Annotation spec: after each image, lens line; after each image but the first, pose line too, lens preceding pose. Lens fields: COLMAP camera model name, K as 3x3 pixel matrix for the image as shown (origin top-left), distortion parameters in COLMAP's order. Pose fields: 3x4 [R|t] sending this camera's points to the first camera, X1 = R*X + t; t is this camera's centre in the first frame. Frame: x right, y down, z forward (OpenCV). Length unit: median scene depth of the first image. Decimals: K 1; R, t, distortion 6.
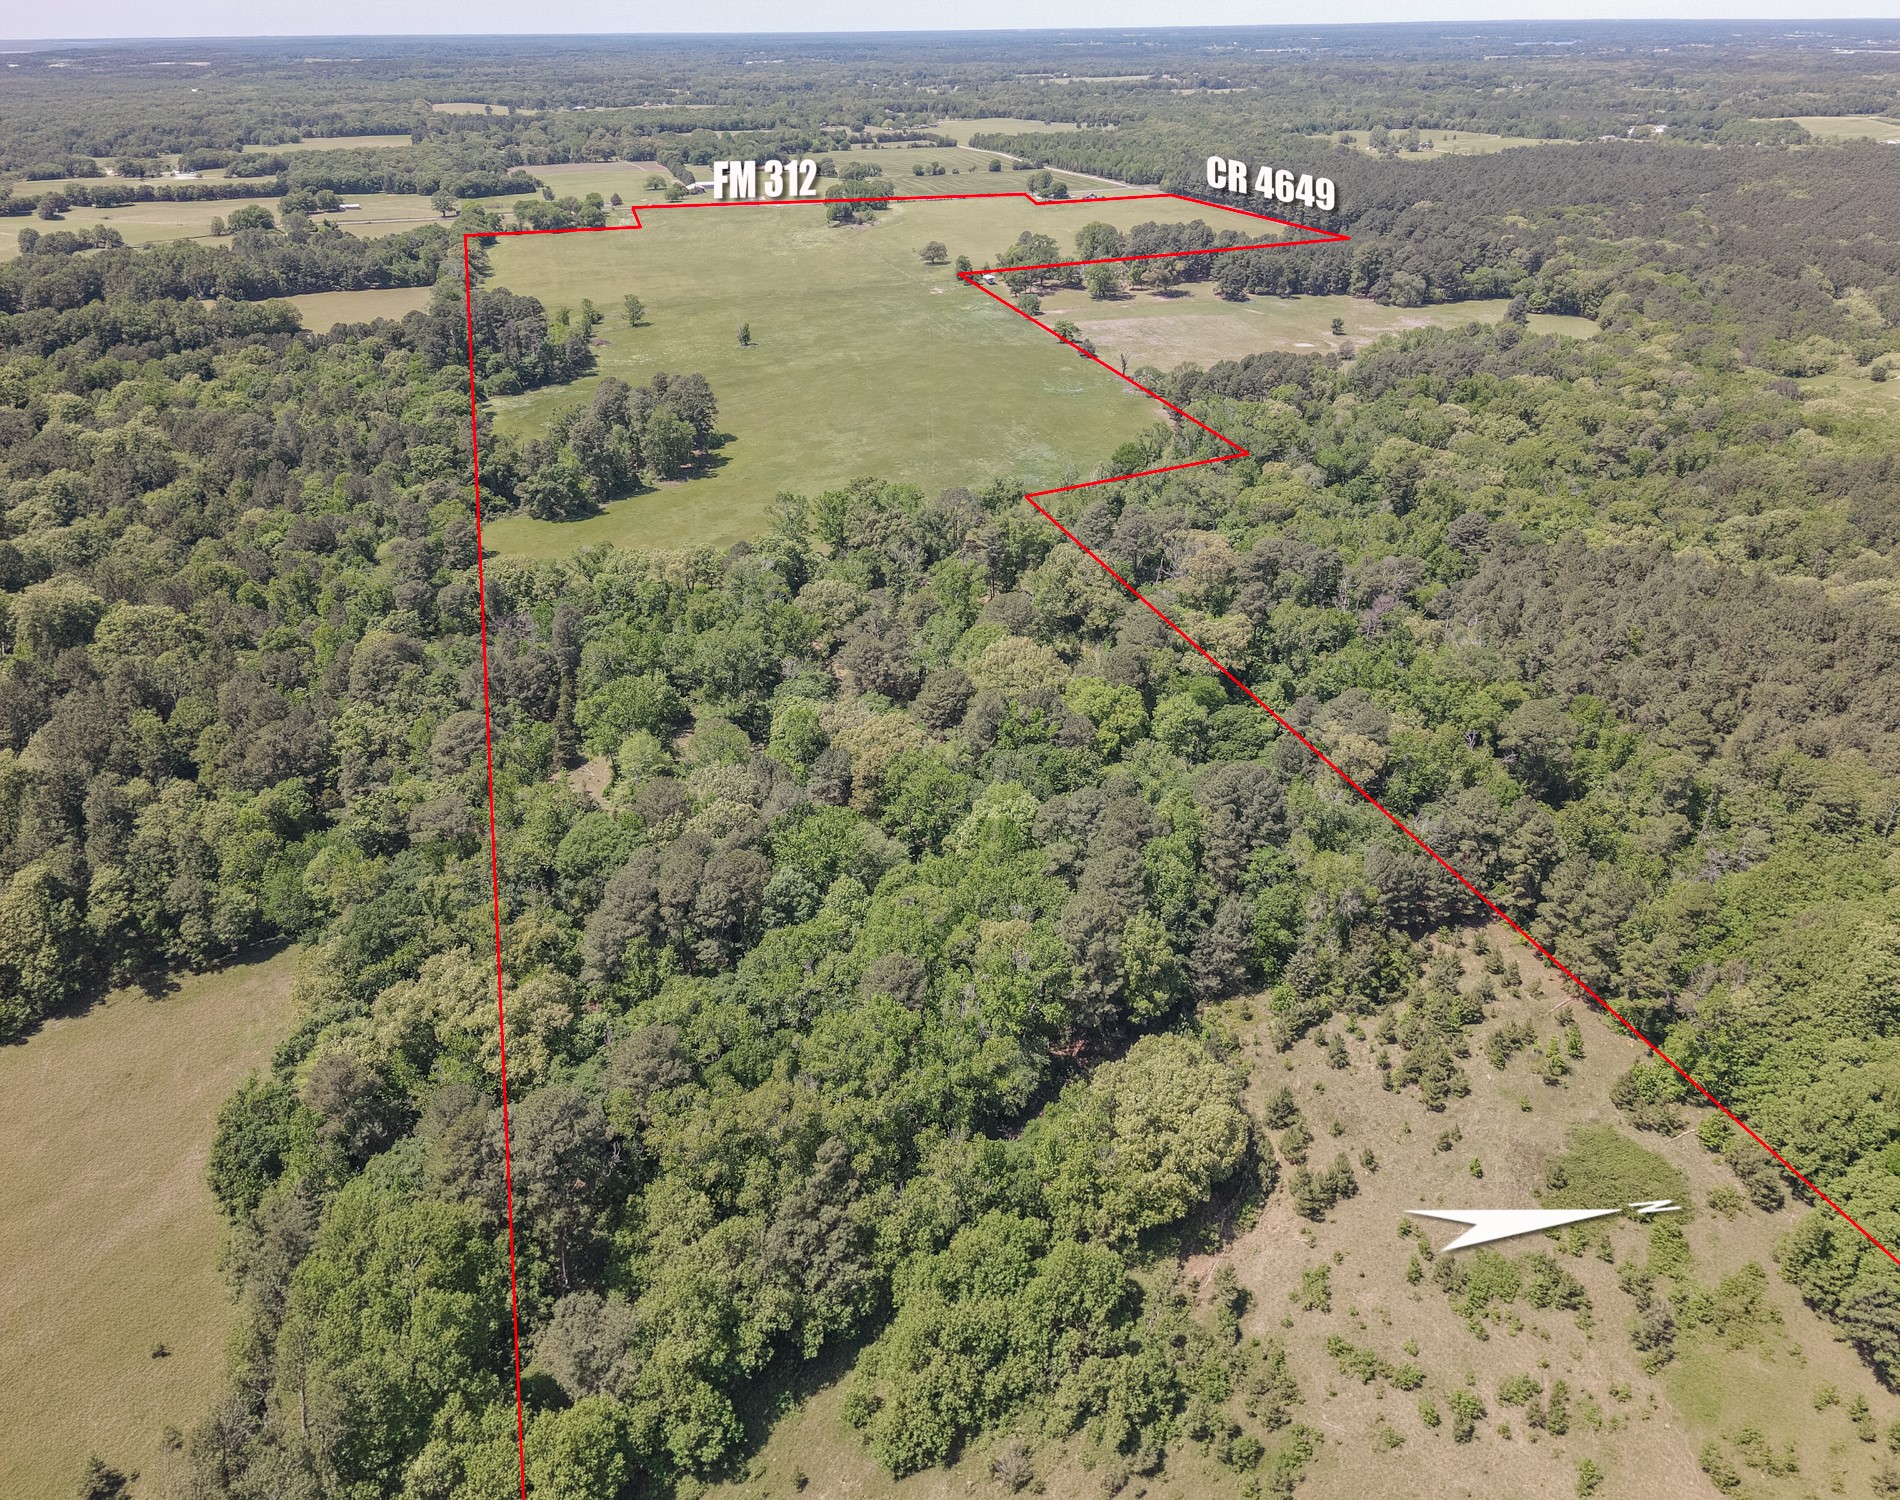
lens RADIAL K [[1199.3, 0, 943.2], [0, 1199.3, 655.7], [0, 0, 1]] dist [0.018393, 0.000997]
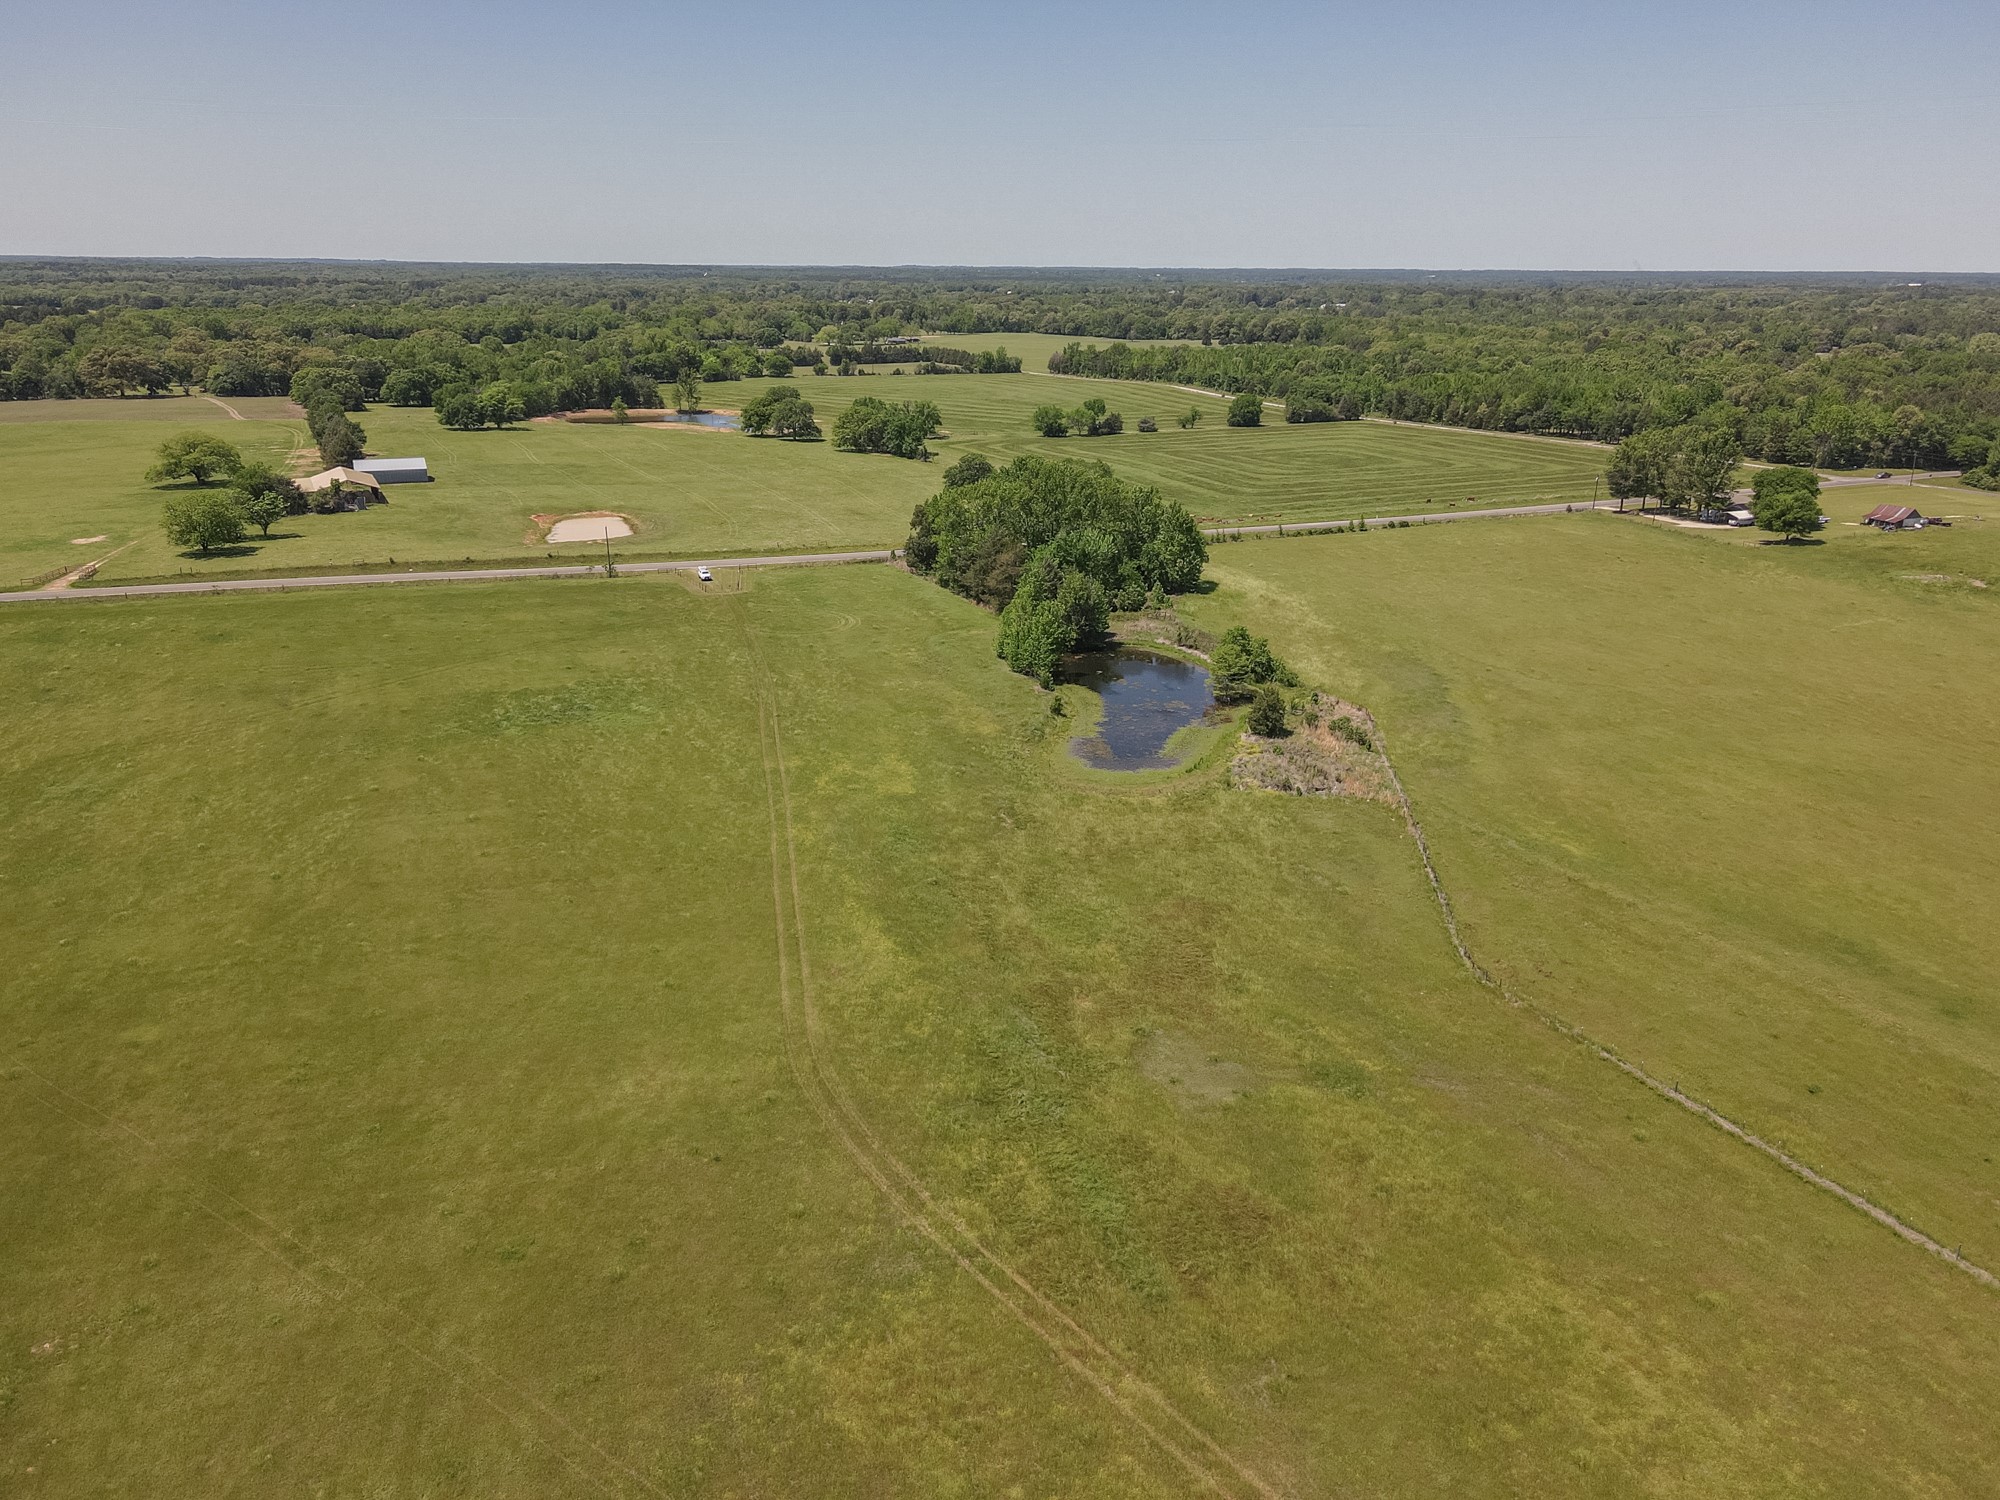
lens RADIAL K [[1441.5, 0, 991.6], [0, 1441.5, 792.8], [0, 0, 1]] dist [0.019969, 0.003704]
pose [[0.989194, -0.032139, 0.143043, -0.098432], [0.050774, 0.990396, -0.128600, -0.235905], [-0.137536, 0.134474, 0.981326, 0.585200]]
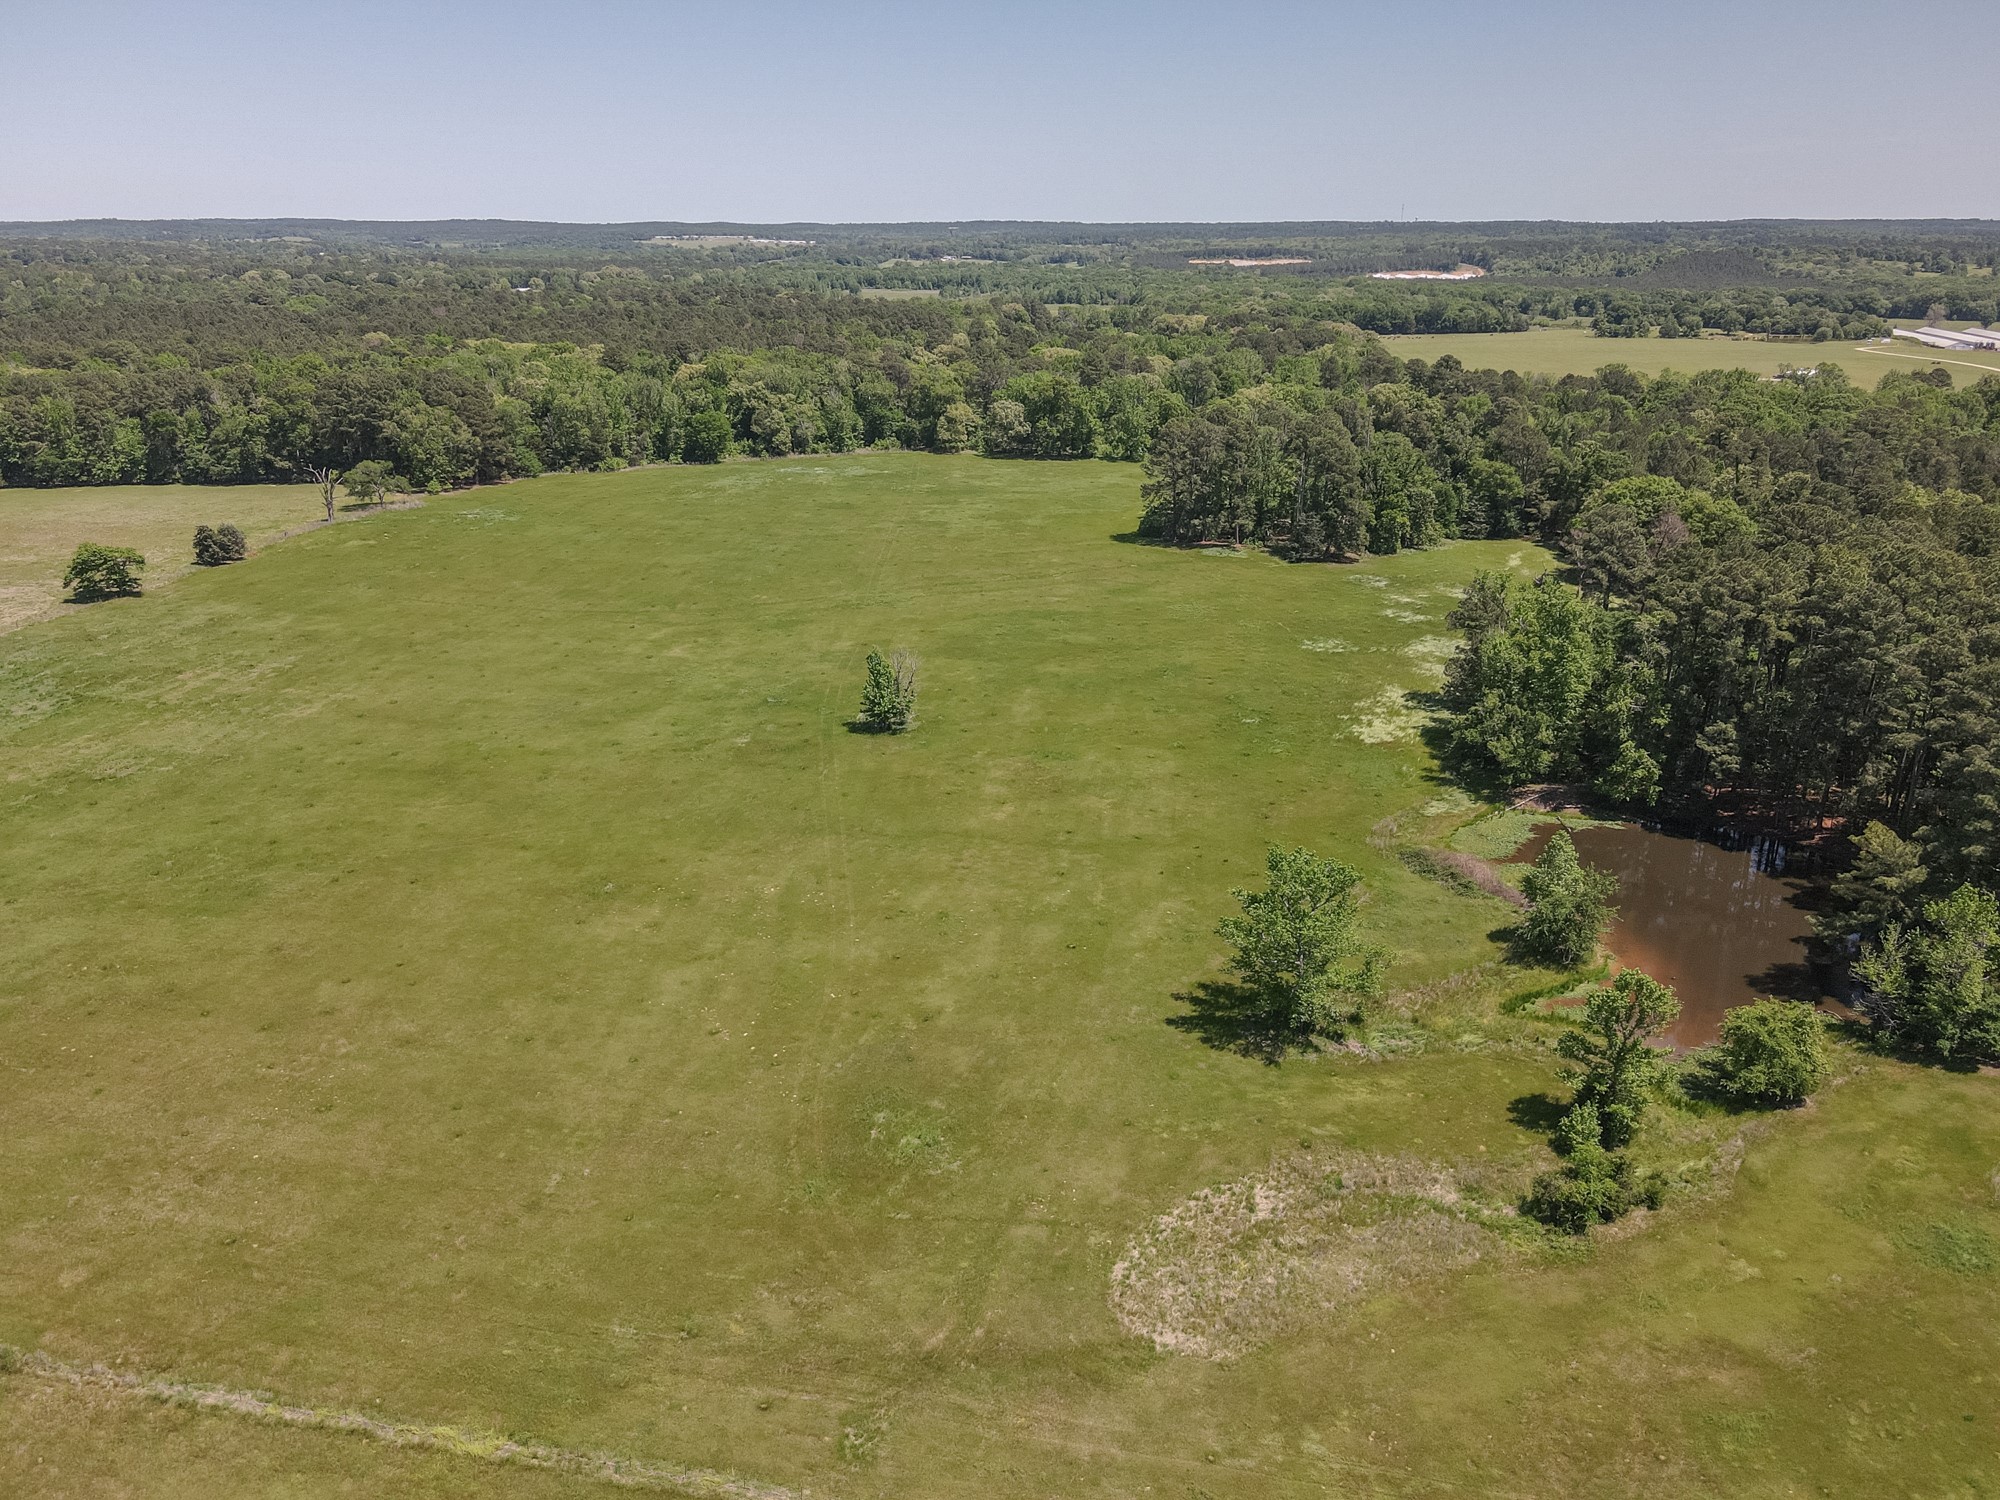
lens RADIAL K [[1459.4, 0, 991.6], [0, 1459.4, 751.4], [0, 0, 1]] dist [0.005856, 0.021878]
pose [[-0.917369, -0.128752, 0.376639, -0.141926], [0.191167, 0.687448, 0.700621, -0.219551], [-0.349126, 0.714729, -0.606031, 0.544543]]
